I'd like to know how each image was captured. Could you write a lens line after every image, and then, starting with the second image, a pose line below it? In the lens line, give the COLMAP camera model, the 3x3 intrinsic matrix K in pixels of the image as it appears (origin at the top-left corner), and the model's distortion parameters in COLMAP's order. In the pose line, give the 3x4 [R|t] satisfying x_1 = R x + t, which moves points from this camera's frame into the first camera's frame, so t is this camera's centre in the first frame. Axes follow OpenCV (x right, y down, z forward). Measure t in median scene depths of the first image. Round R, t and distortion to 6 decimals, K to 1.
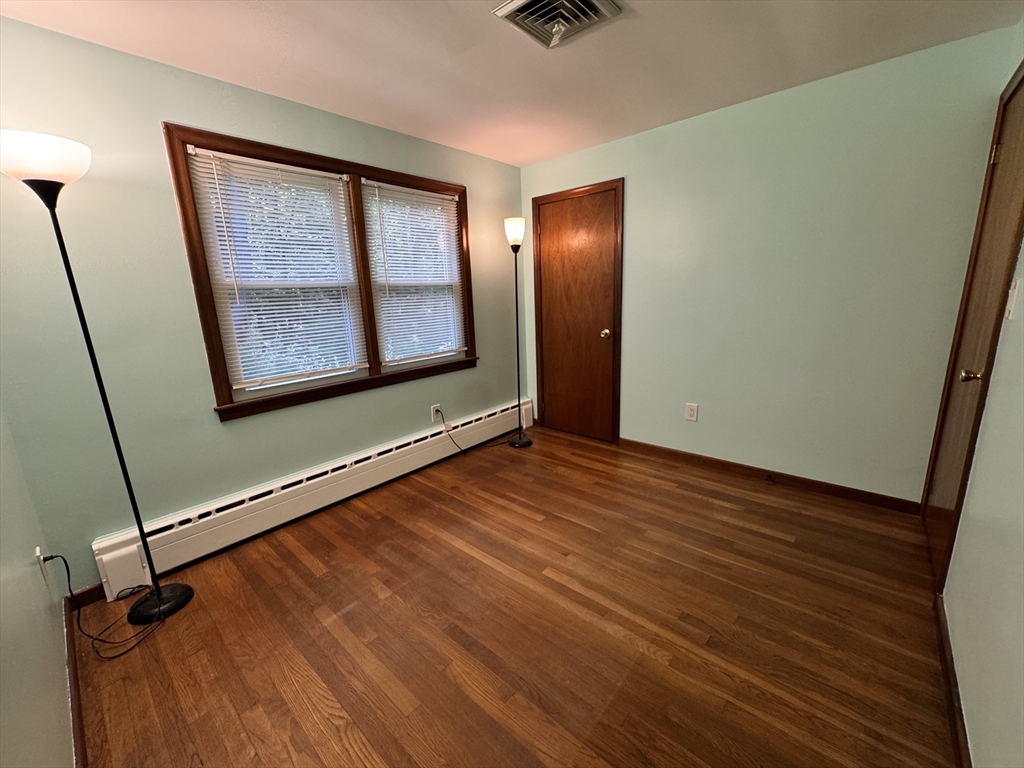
lens RADIAL K [[408.9, 0, 509.3], [0, 408.9, 386.4], [0, 0, 1]] dist [-0.001436, -0.008470]
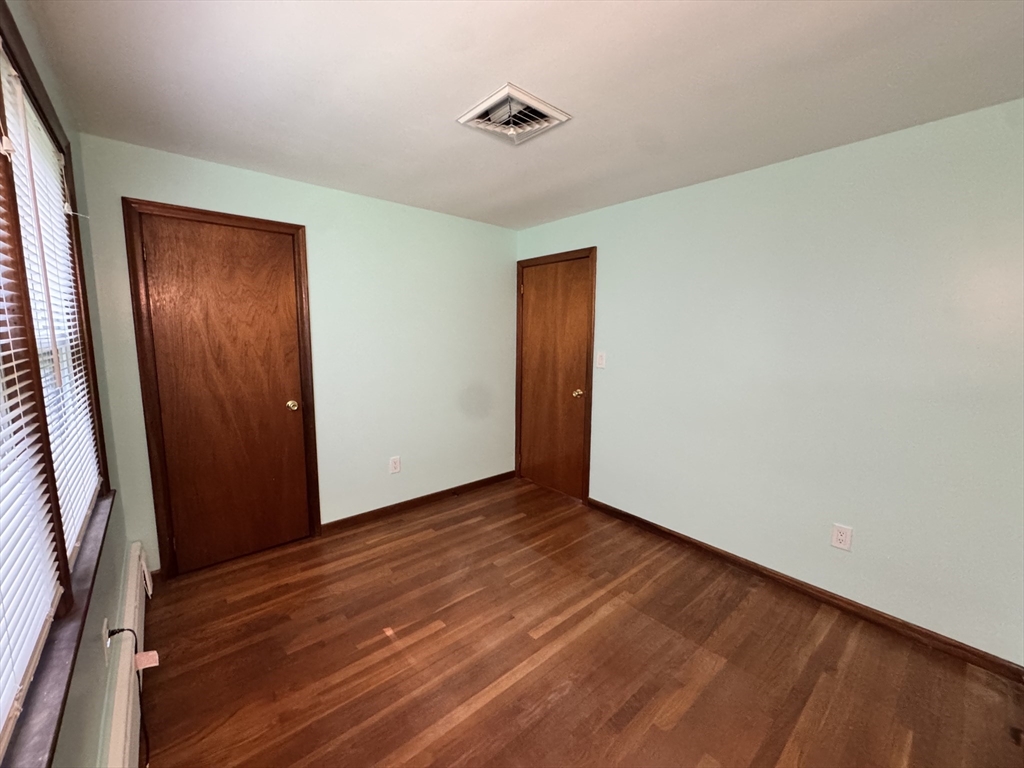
lens RADIAL K [[408.9, 0, 509.3], [0, 408.9, 386.4], [0, 0, 1]] dist [-0.001436, -0.008470]
pose [[0.128011, -0.088273, 0.987837, -0.686149], [0.209103, 0.976044, 0.060122, -0.173331], [-0.969479, 0.198863, 0.143402, 0.643566]]
